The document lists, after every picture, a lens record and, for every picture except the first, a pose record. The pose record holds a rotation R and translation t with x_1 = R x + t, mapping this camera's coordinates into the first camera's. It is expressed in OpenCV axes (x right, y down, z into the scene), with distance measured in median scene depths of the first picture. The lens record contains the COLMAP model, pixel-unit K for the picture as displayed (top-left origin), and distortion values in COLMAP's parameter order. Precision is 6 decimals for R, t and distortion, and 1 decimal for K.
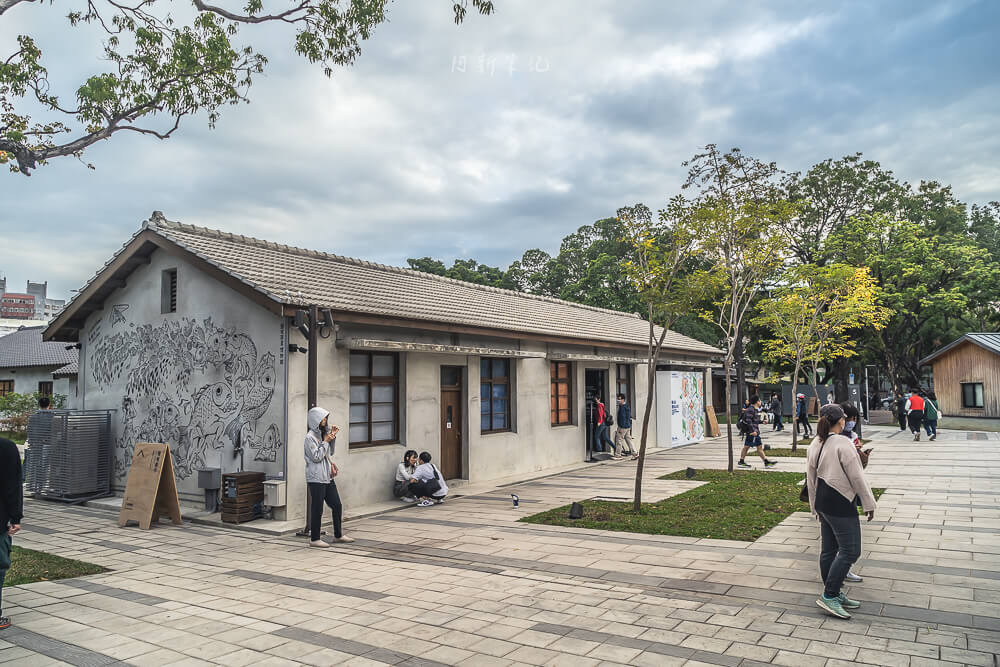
lens RADIAL K [[675.4, 0, 500.0], [0, 675.4, 333.5], [0, 0, 1]] dist [-0.023621, 0.001876]
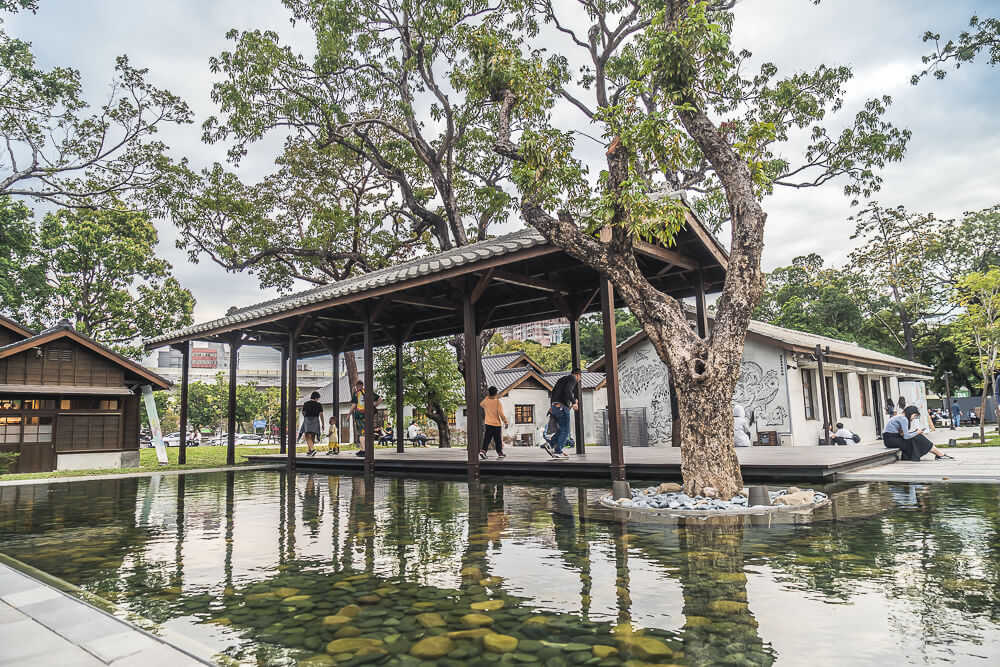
lens RADIAL K [[675.4, 0, 500.0], [0, 675.4, 333.5], [0, 0, 1]] dist [-0.023621, 0.001876]
pose [[0.992909, -0.046285, -0.109492, -0.586957], [0.040032, 0.997476, -0.058639, 0.003787], [0.111929, 0.053840, 0.992257, -0.669460]]
